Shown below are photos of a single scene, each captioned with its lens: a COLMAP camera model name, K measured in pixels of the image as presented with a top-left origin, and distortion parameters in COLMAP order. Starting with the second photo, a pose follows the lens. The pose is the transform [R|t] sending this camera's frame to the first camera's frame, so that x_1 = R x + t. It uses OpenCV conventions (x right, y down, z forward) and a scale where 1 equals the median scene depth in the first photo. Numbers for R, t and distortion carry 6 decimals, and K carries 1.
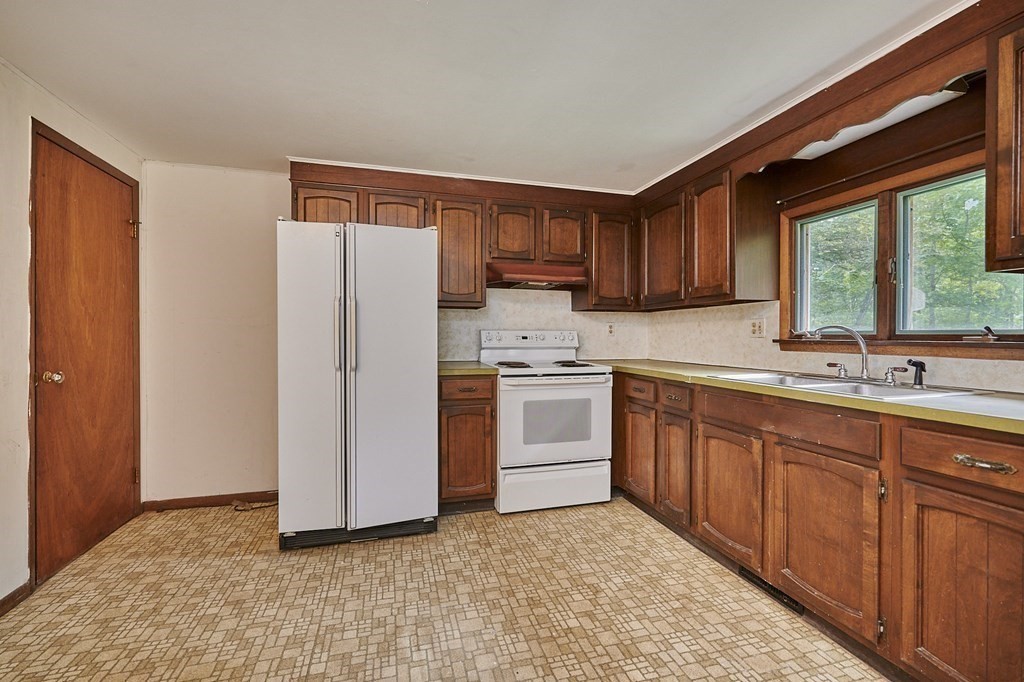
lens RADIAL K [[446.4, 0, 510.9], [0, 446.4, 335.9], [0, 0, 1]] dist [0.000839, -0.000092]
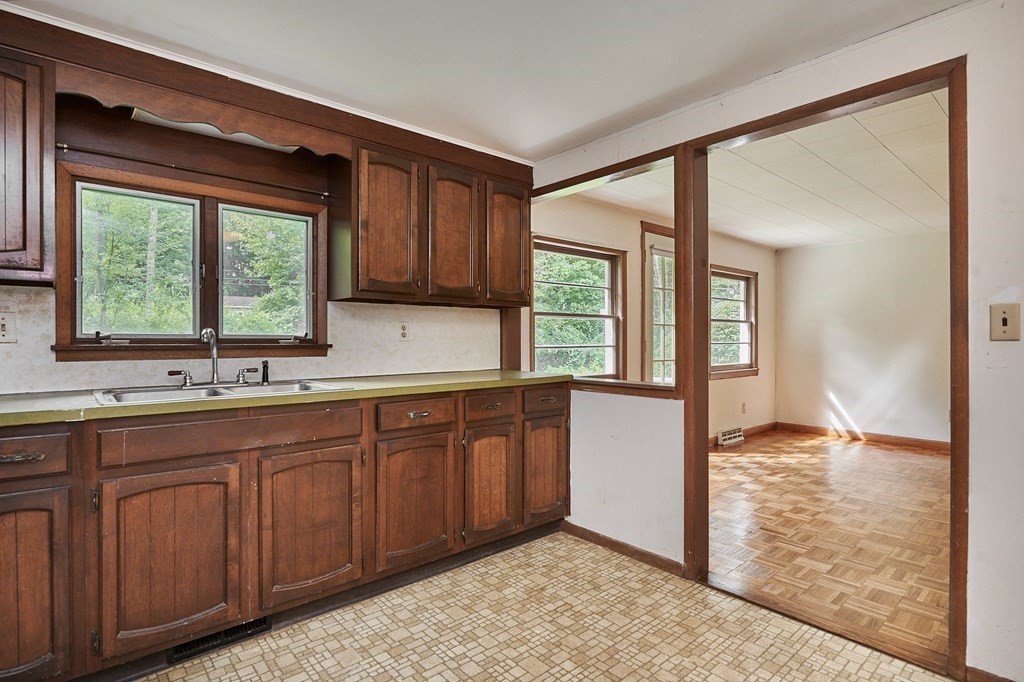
lens RADIAL K [[518.0, 0, 512.0], [0, 518.0, 341.0], [0, 0, 1]] dist [-0.004039, -0.000896]
pose [[-0.431797, -0.003215, 0.901965, -0.446400], [0.001735, 0.999989, 0.004395, -0.001113], [-0.901969, 0.003463, -0.431787, 0.775030]]
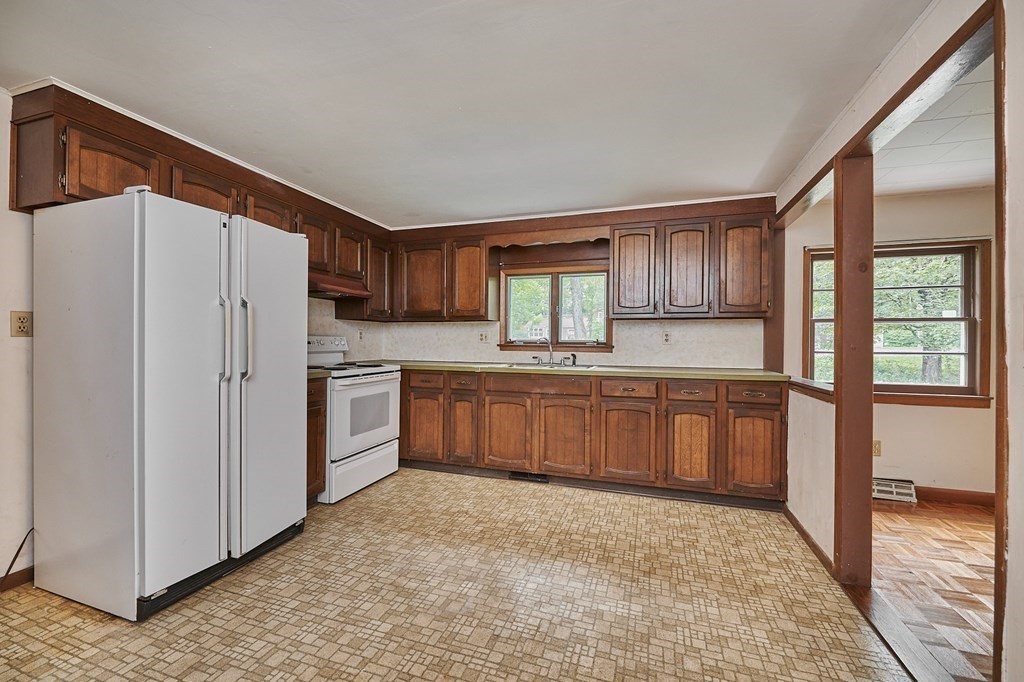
lens RADIAL K [[415.0, 0, 512.0], [0, 415.0, 341.0], [0, 0, 1]] dist [-0.002074, -0.000395]
pose [[0.560794, 0.003957, 0.827946, -0.744761], [-0.006178, 0.999981, -0.000594, -0.003740], [-0.827933, -0.004782, 0.560807, 0.078796]]
